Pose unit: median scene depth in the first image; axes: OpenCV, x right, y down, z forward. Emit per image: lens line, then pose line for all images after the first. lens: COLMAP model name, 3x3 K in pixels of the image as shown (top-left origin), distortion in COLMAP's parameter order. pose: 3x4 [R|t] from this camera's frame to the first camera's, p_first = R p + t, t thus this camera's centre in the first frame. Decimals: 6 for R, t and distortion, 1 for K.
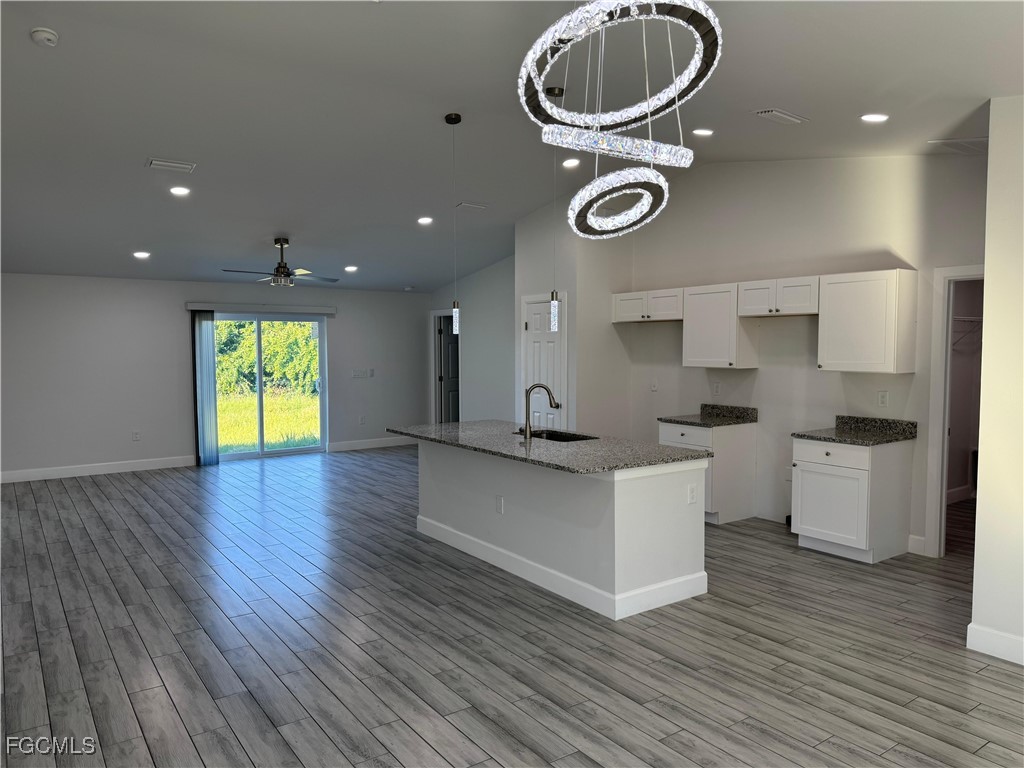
lens RADIAL K [[708.5, 0, 513.2], [0, 708.5, 386.0], [0, 0, 1]] dist [0.019123, -0.008242]
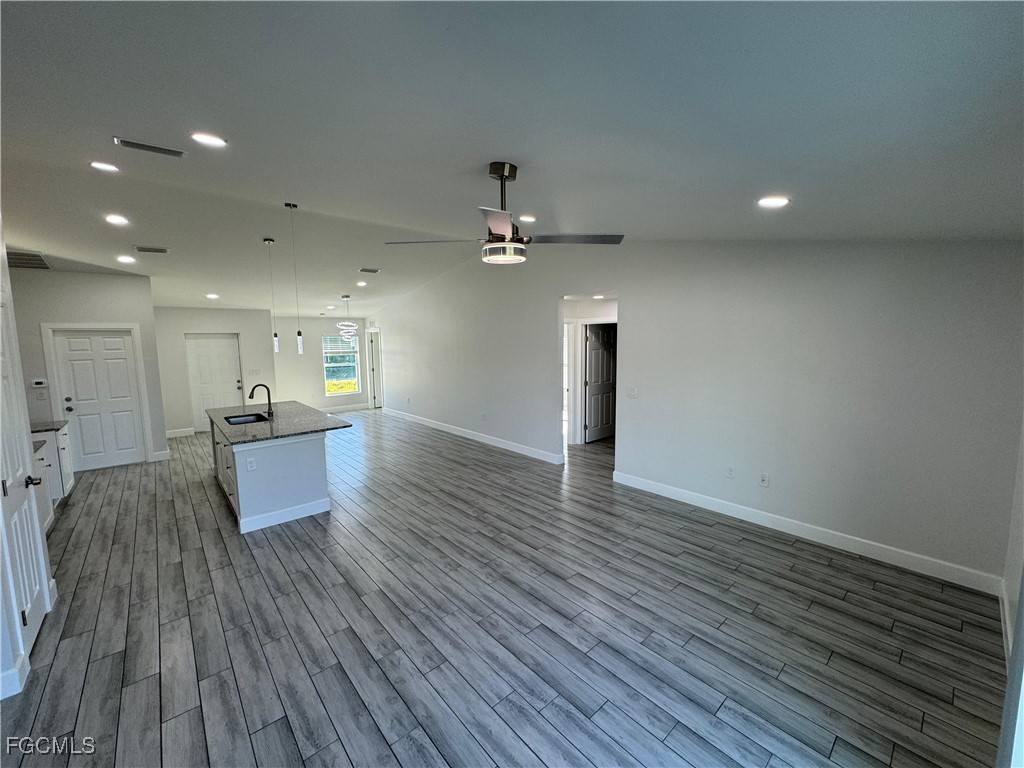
lens RADIAL K [[408.7, 0, 513.8], [0, 408.7, 383.7], [0, 0, 1]] dist [0.000389, -0.000474]
pose [[-0.995176, 0.022996, -0.095372, -0.533890], [0.006600, 0.985631, 0.168783, -0.186505], [0.097883, 0.167339, -0.981028, 2.299860]]
